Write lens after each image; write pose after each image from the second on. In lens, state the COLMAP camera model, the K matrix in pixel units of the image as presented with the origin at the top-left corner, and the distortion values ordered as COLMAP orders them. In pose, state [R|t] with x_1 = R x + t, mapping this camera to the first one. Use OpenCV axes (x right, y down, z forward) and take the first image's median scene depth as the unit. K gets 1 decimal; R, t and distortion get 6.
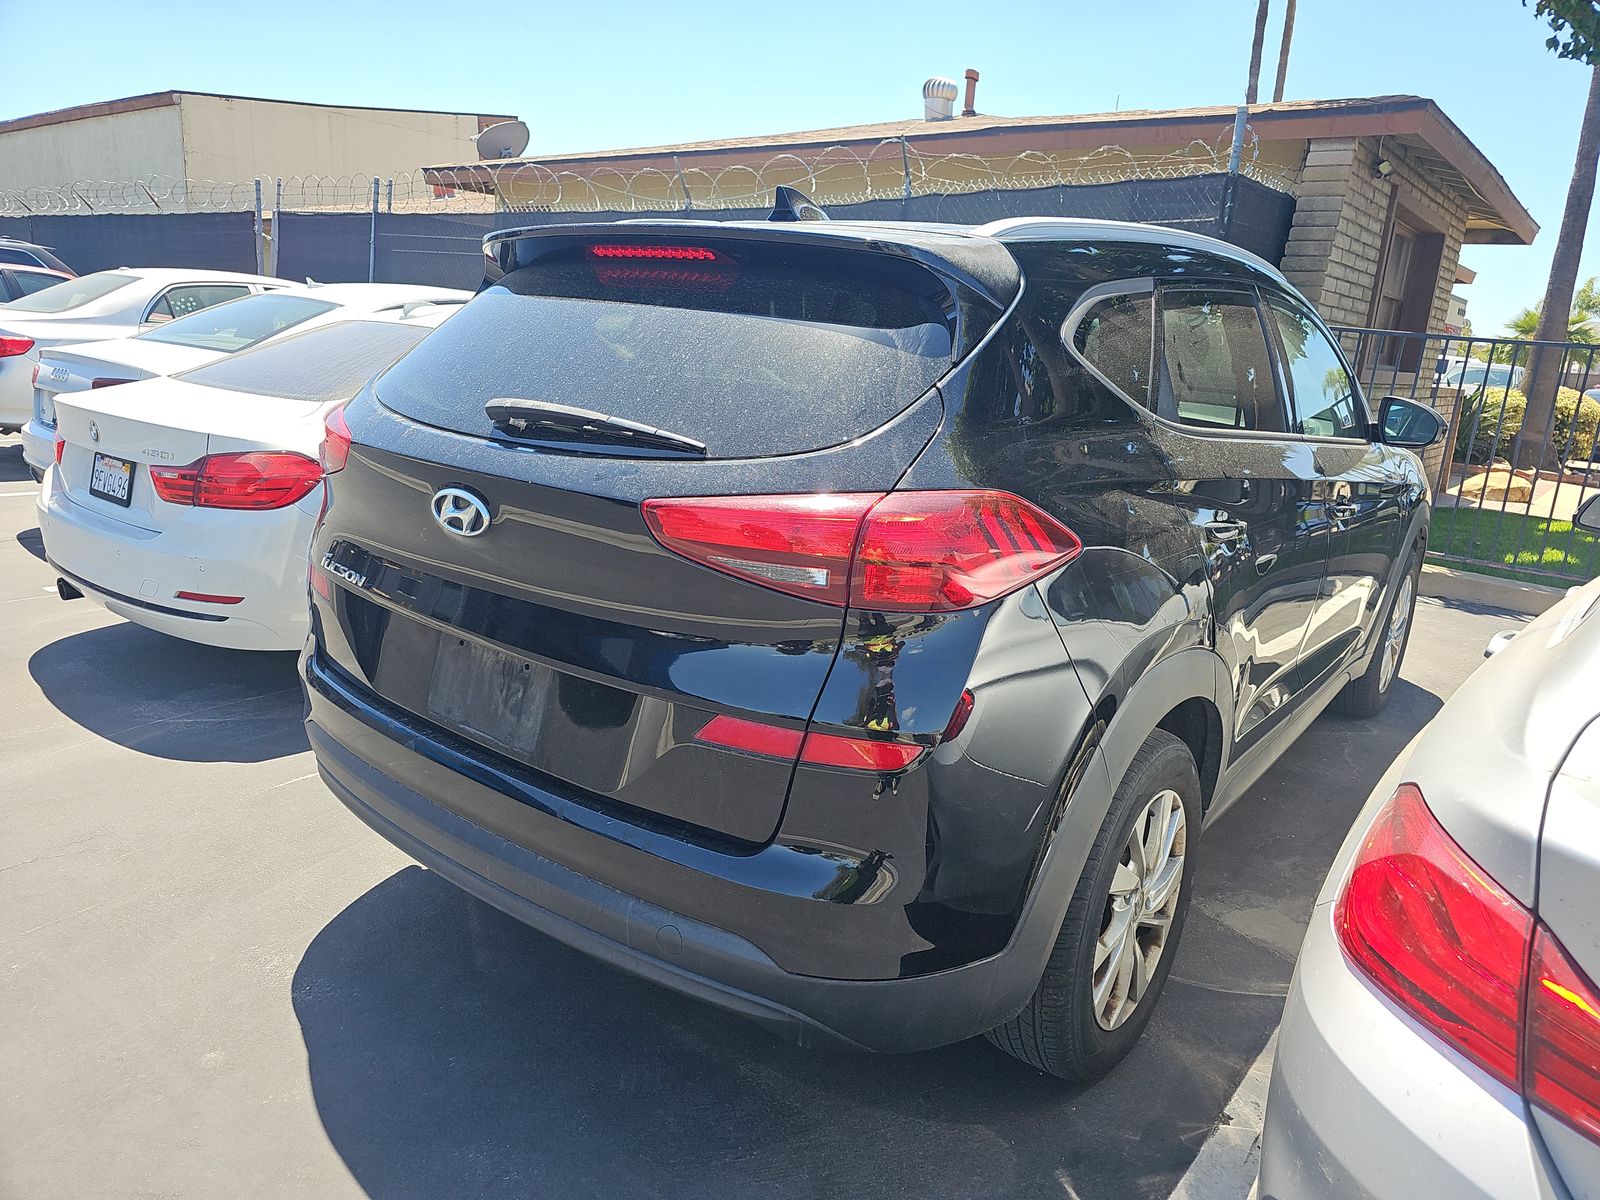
lens RADIAL K [[1061.5, 0, 810.7], [0, 1061.5, 602.9], [0, 0, 1]] dist [0.022748, -0.012132]
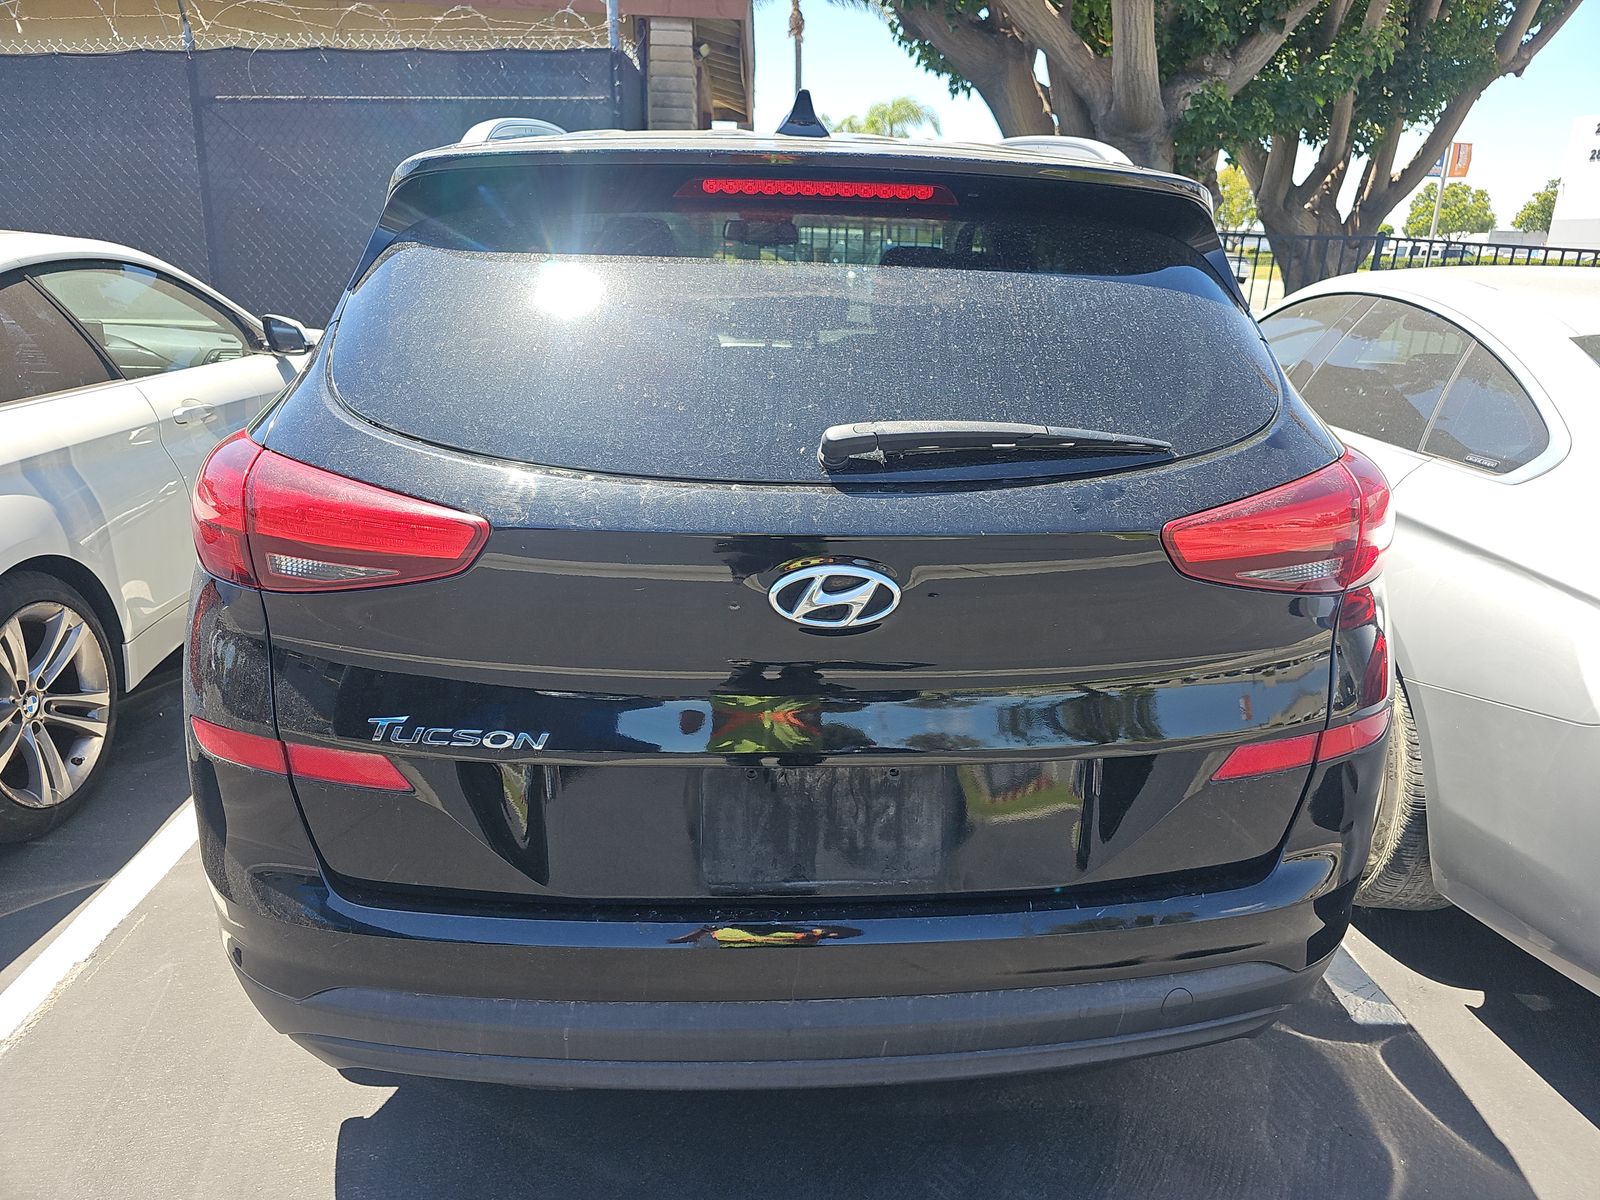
lens RADIAL K [[1061.5, 0, 804.1], [0, 1061.5, 596.8], [0, 0, 1]] dist [0.022748, -0.012132]
pose [[0.751393, -0.257212, 0.607660, -0.710862], [0.190566, 0.966247, 0.173354, -0.193662], [-0.631738, -0.014458, 0.775047, 0.447855]]
